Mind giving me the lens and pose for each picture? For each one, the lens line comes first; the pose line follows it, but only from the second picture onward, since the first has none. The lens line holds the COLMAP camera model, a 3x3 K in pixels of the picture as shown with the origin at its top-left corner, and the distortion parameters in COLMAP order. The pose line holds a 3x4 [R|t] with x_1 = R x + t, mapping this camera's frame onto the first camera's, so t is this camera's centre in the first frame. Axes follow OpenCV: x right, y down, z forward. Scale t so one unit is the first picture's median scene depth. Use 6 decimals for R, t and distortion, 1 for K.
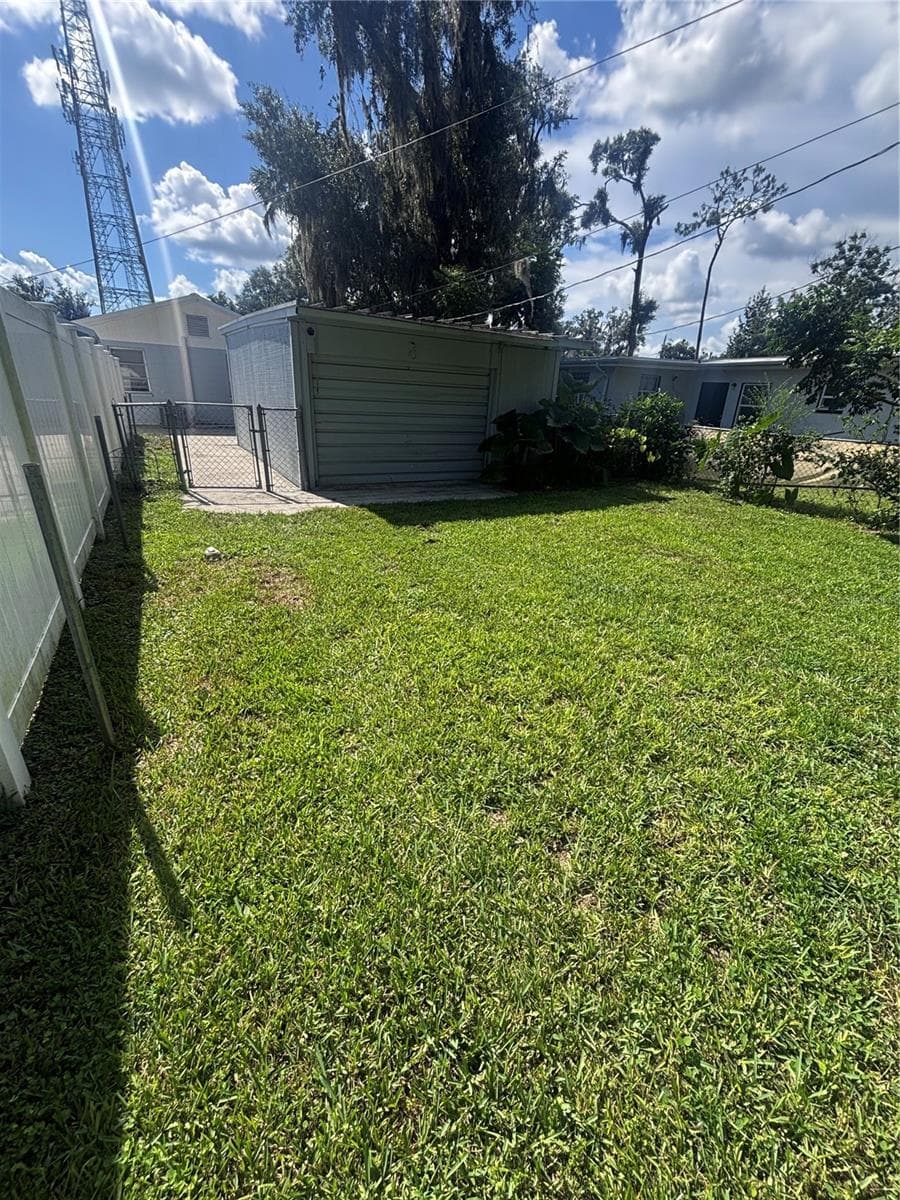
lens RADIAL K [[494.2, 0, 450.0], [0, 494.2, 600.0], [0, 0, 1]] dist [0.008951, -0.000144]
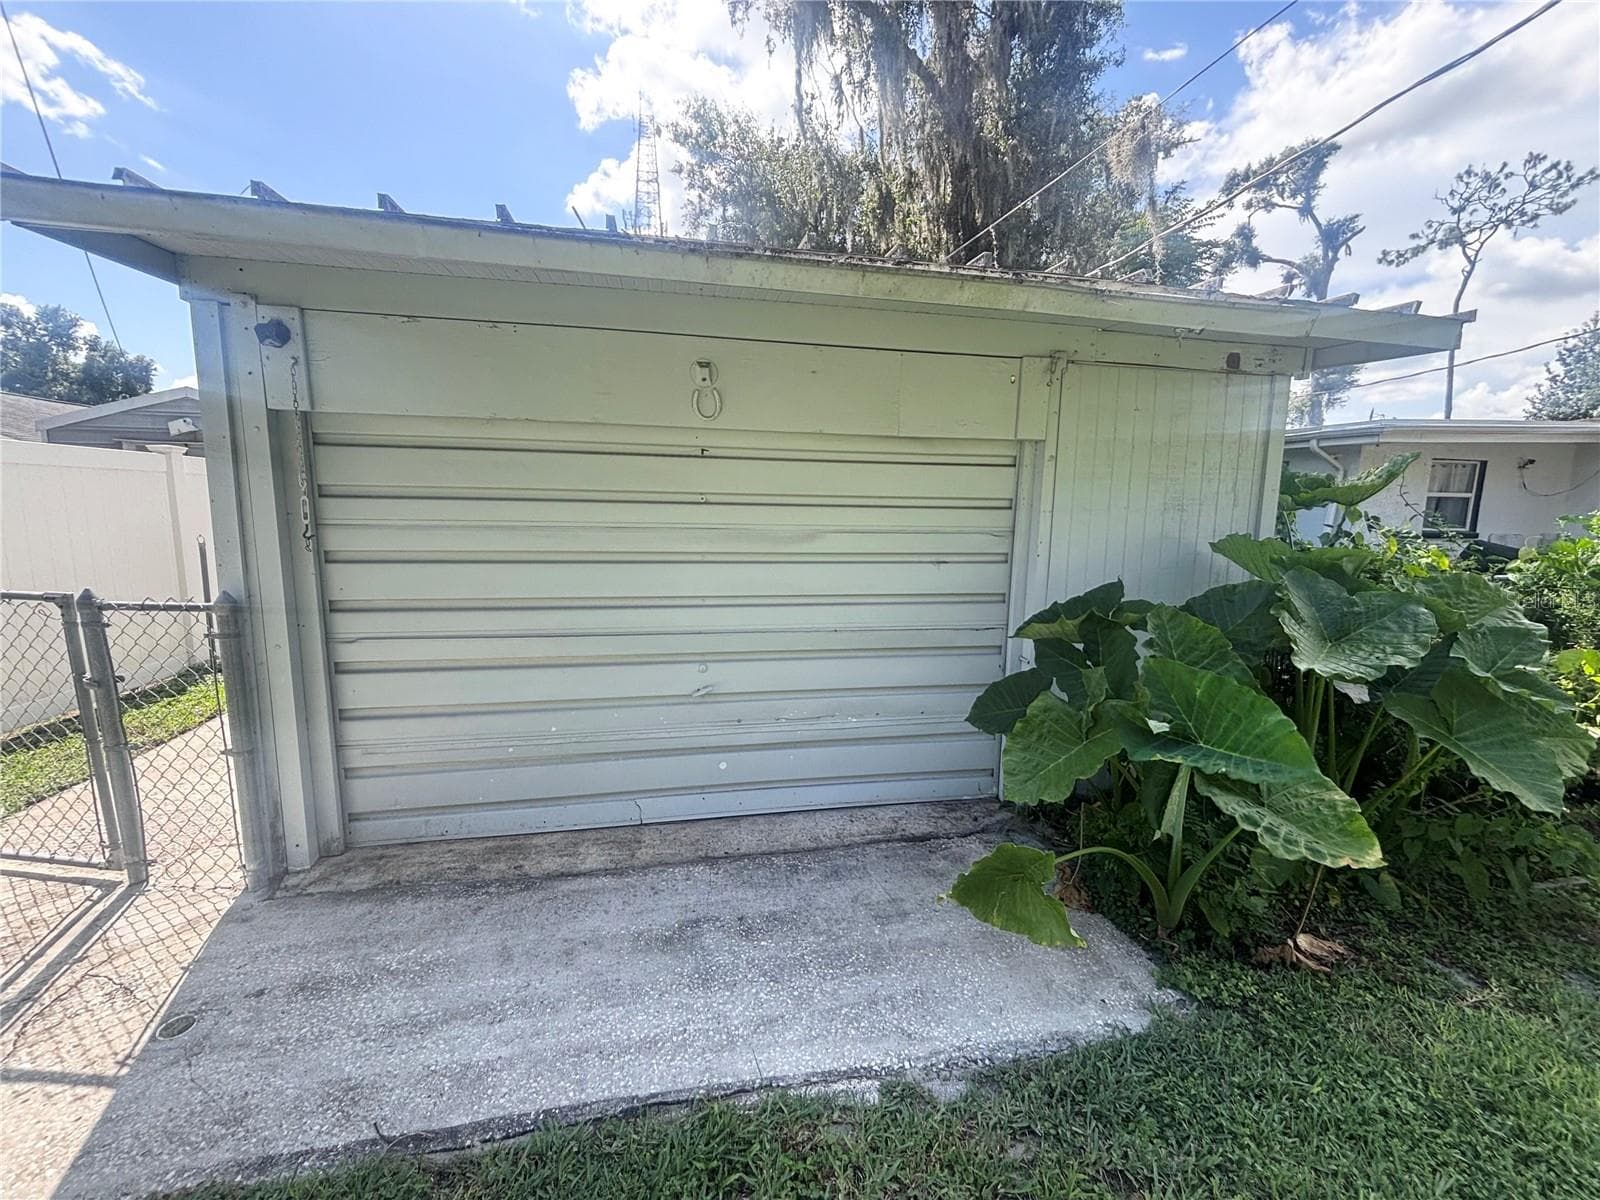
lens RADIAL K [[659.0, 0, 800.0], [0, 659.0, 600.0], [0, 0, 1]] dist [0.008951, -0.000144]
pose [[0.950706, 0.016639, -0.309646, 0.013397], [-0.094172, 0.966891, -0.237178, -0.046452], [0.295447, 0.254647, 0.920796, 0.106576]]
